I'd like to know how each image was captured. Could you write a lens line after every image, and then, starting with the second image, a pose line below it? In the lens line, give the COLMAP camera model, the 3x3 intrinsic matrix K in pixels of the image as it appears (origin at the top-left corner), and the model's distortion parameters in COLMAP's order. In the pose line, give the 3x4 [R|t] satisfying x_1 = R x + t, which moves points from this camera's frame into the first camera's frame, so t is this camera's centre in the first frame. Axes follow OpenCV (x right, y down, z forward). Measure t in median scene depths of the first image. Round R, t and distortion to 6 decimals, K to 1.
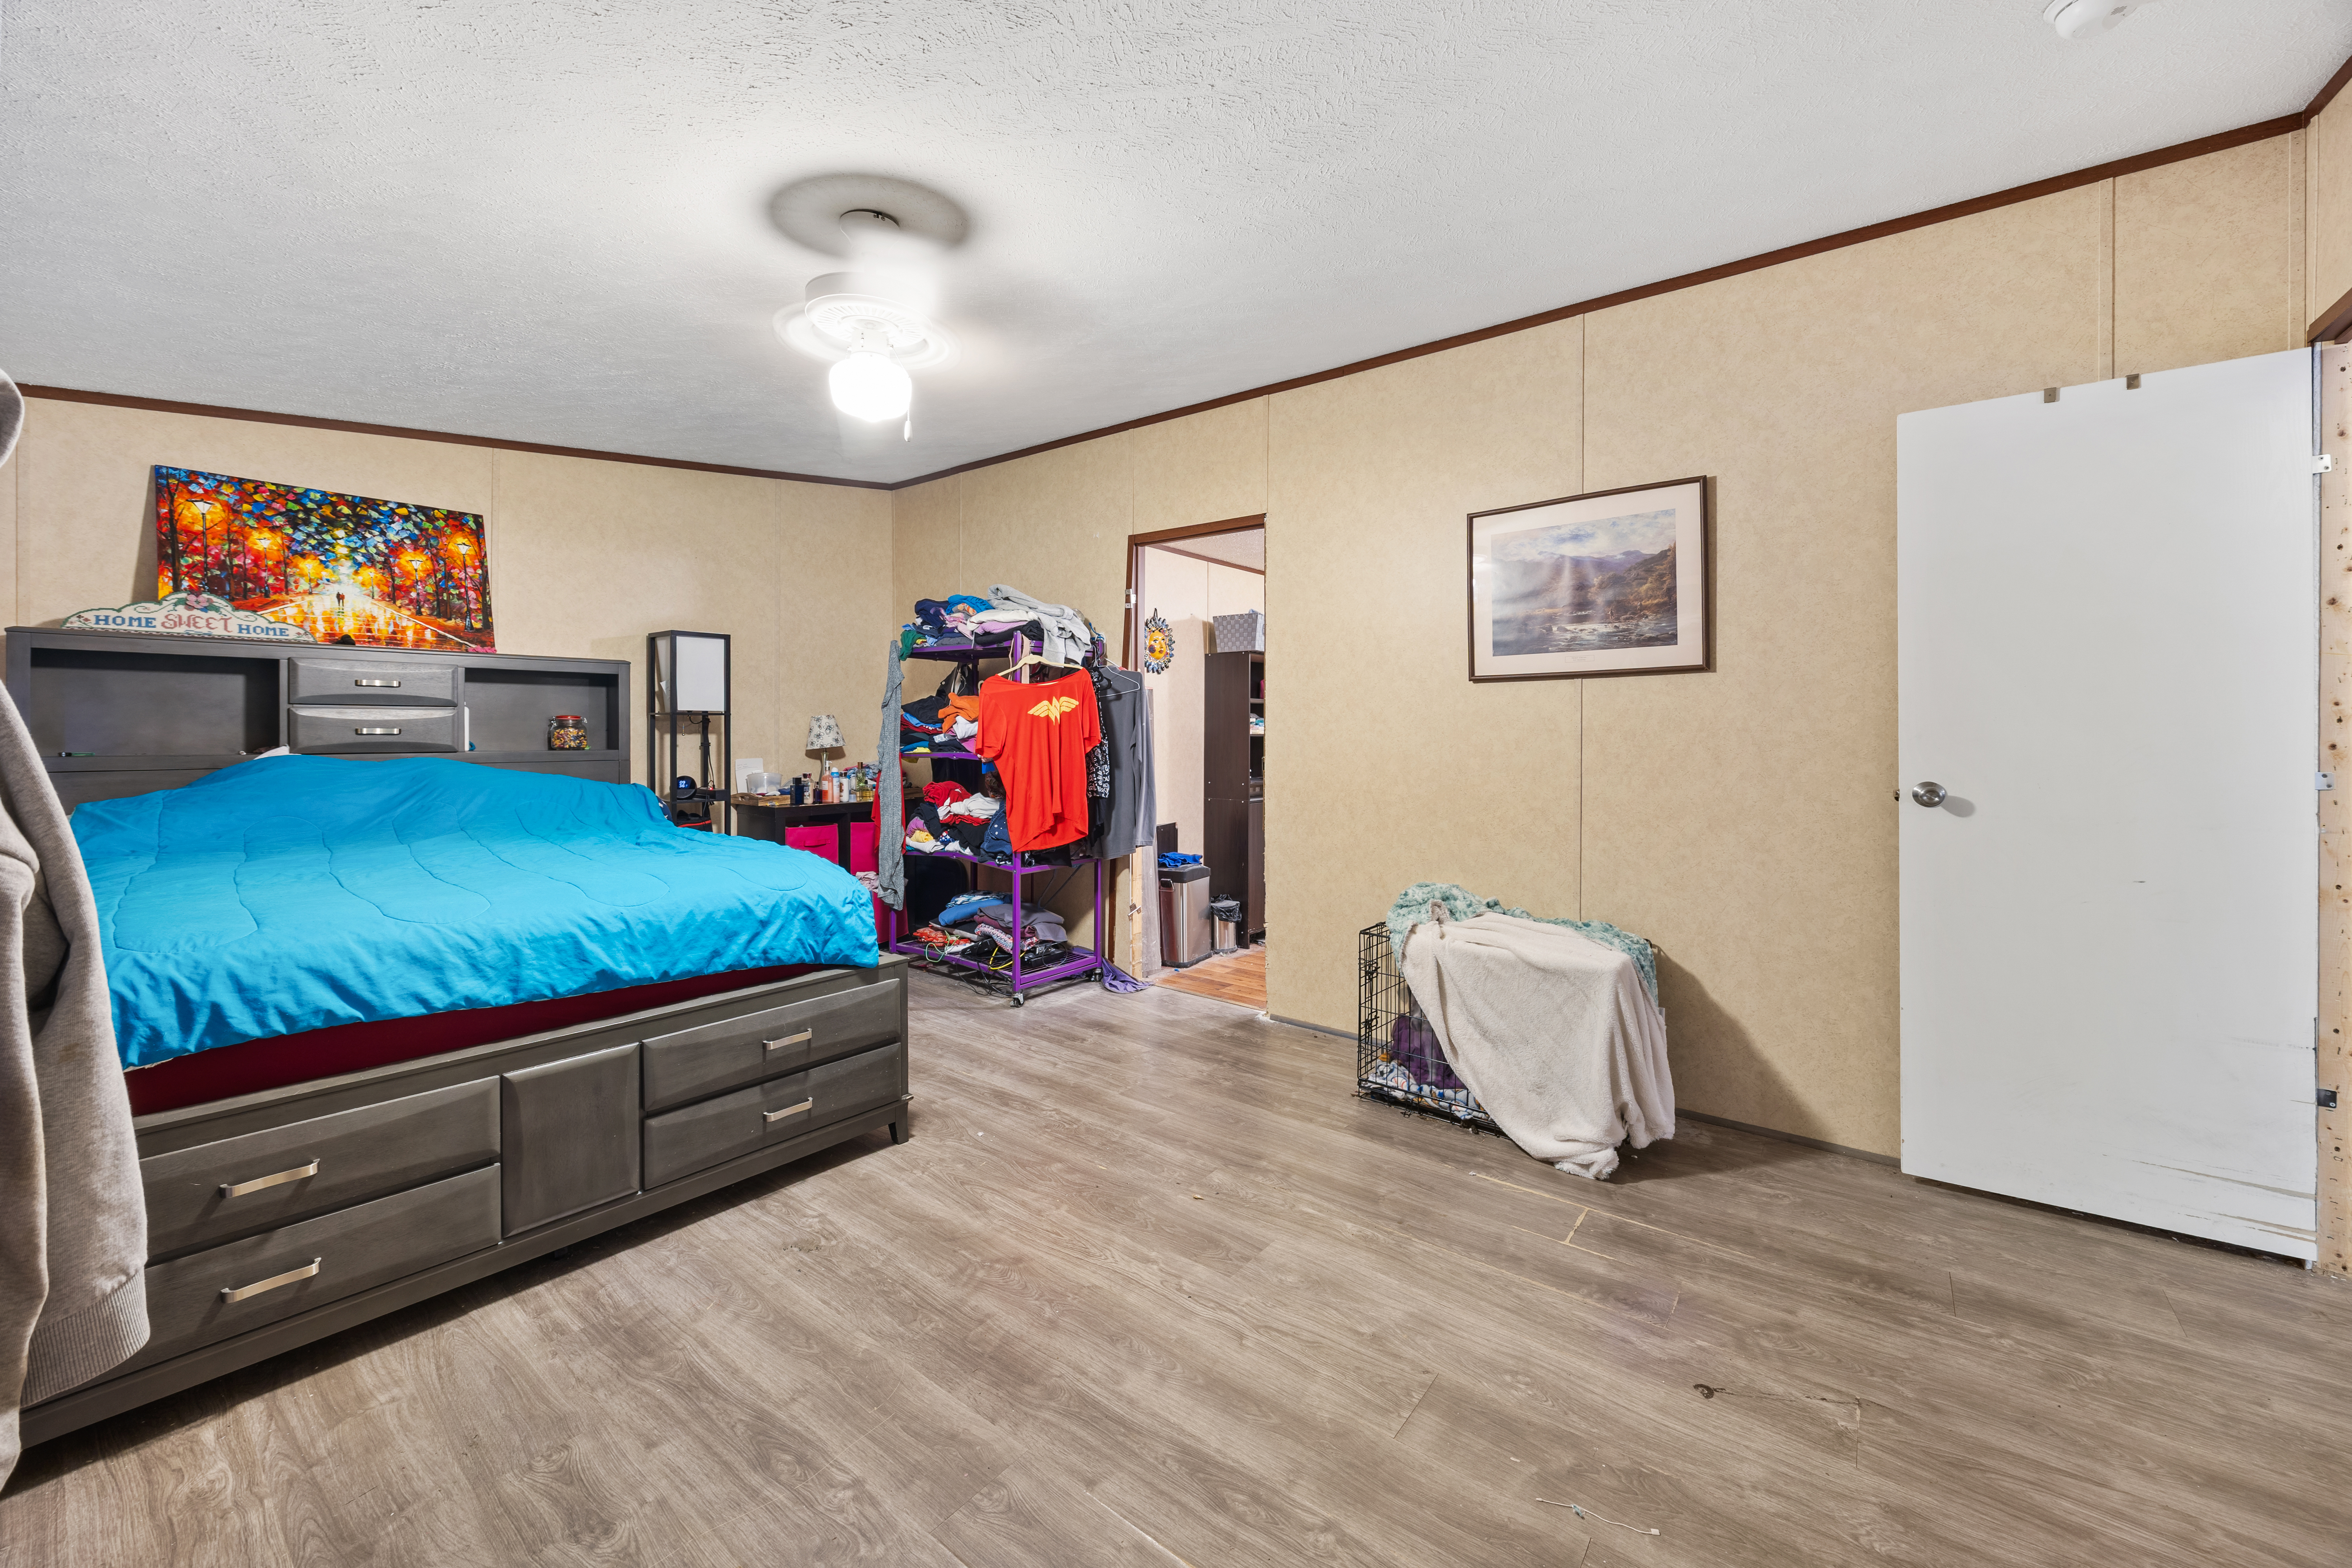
lens RADIAL K [[904.4, 0, 1187.5], [0, 904.4, 733.9], [0, 0, 1]] dist [-0.000377, 0.000158]
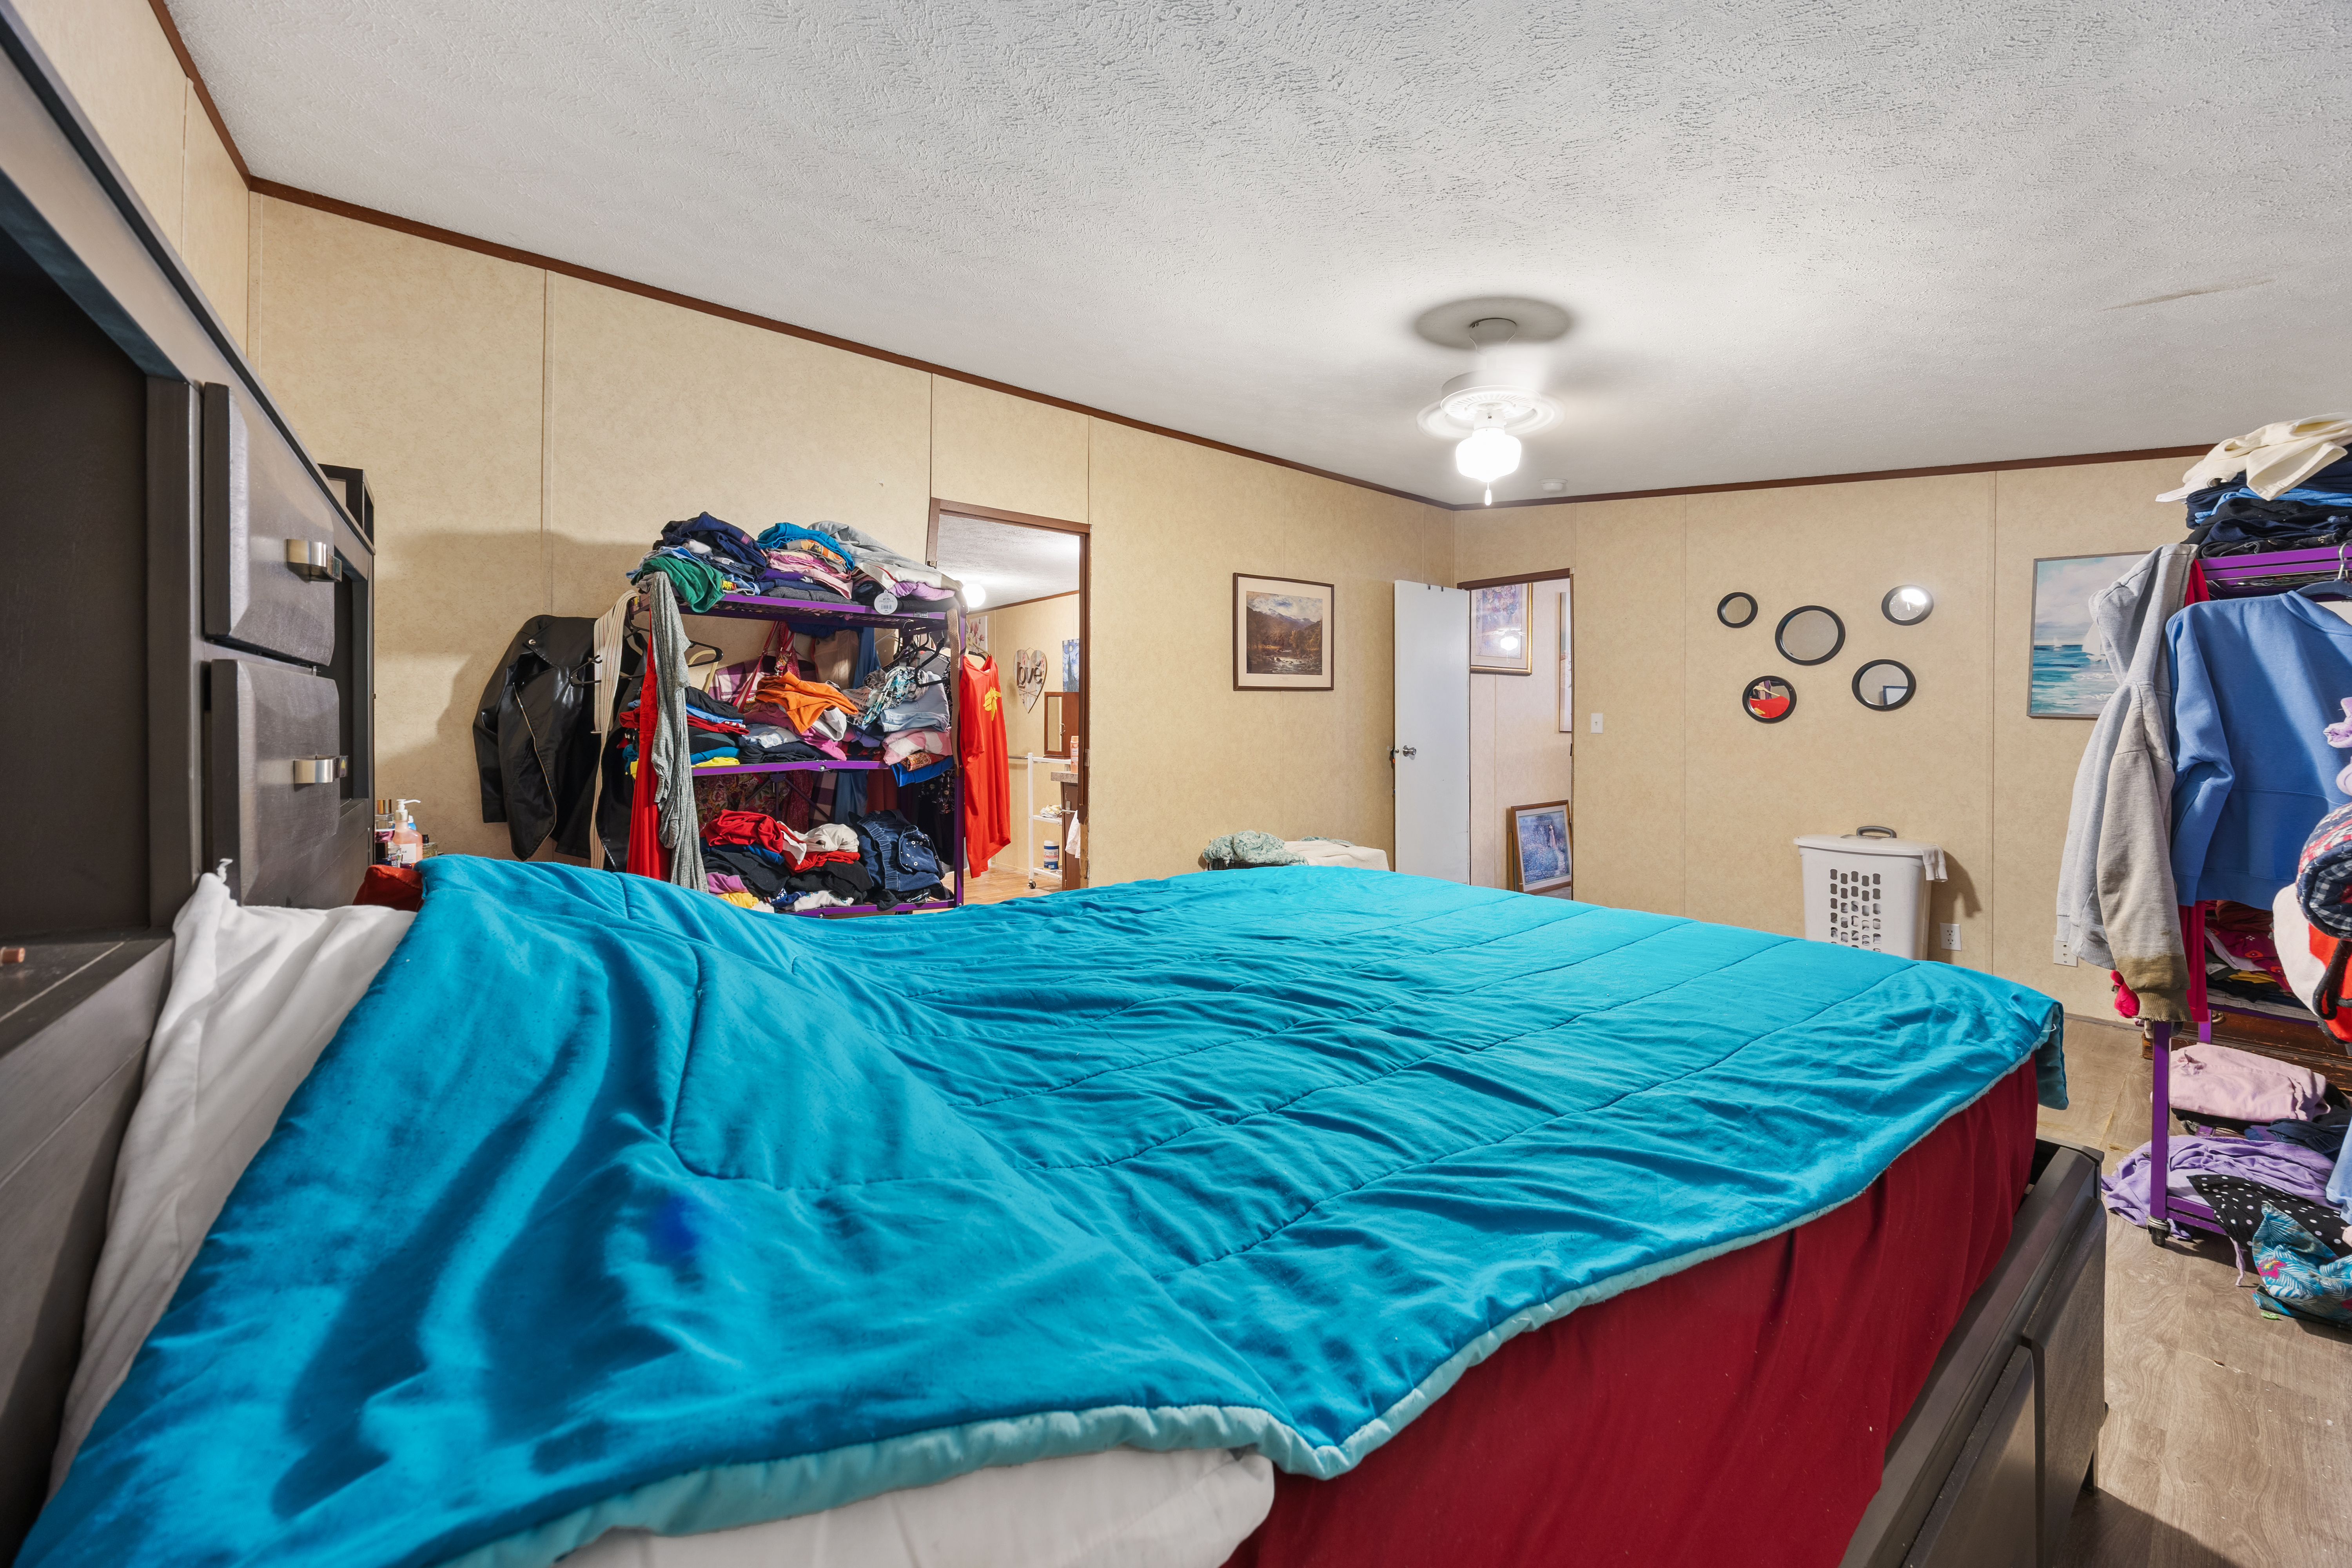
lens RADIAL K [[904.4, 0, 1187.5], [0, 904.4, 733.9], [0, 0, 1]] dist [-0.000377, 0.000158]
pose [[0.228944, -0.017120, 0.973289, -1.182511], [0.005101, 0.999853, 0.016388, -0.012444], [-0.973426, 0.001213, 0.228997, 0.796943]]
